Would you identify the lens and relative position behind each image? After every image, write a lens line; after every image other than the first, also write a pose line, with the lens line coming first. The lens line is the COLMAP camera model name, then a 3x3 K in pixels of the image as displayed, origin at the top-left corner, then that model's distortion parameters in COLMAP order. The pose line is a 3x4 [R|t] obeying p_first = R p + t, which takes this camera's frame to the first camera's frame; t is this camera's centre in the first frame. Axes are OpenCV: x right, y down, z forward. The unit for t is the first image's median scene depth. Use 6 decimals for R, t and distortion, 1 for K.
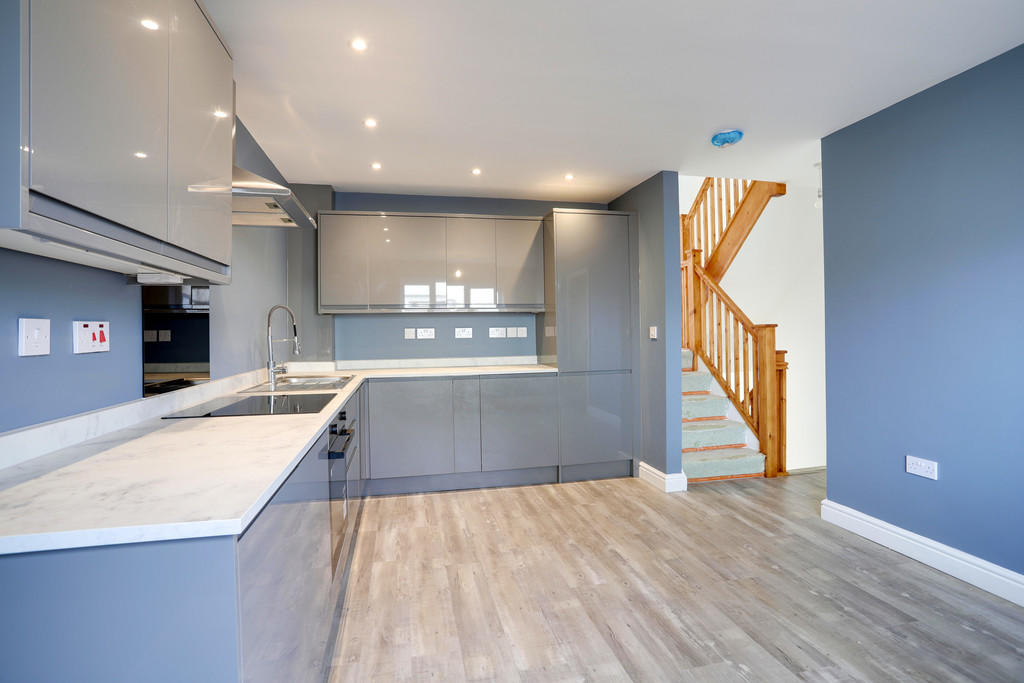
lens RADIAL K [[511.2, 0, 509.6], [0, 511.2, 333.5], [0, 0, 1]] dist [-0.041047, 0.007997]
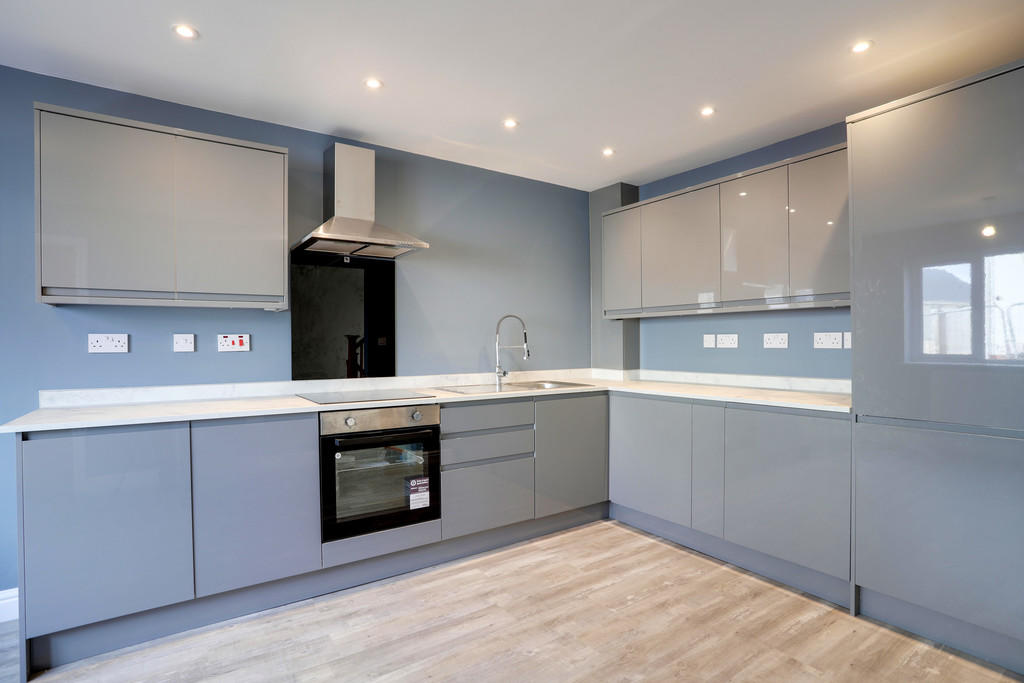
lens RADIAL K [[511.2, 0, 506.8], [0, 511.2, 345.5], [0, 0, 1]] dist [-0.041047, 0.007997]
pose [[0.361429, 0.011578, -0.932328, 0.524383], [-0.000152, 0.999924, 0.012359, -0.002739], [0.932399, -0.004325, 0.361403, 0.525765]]
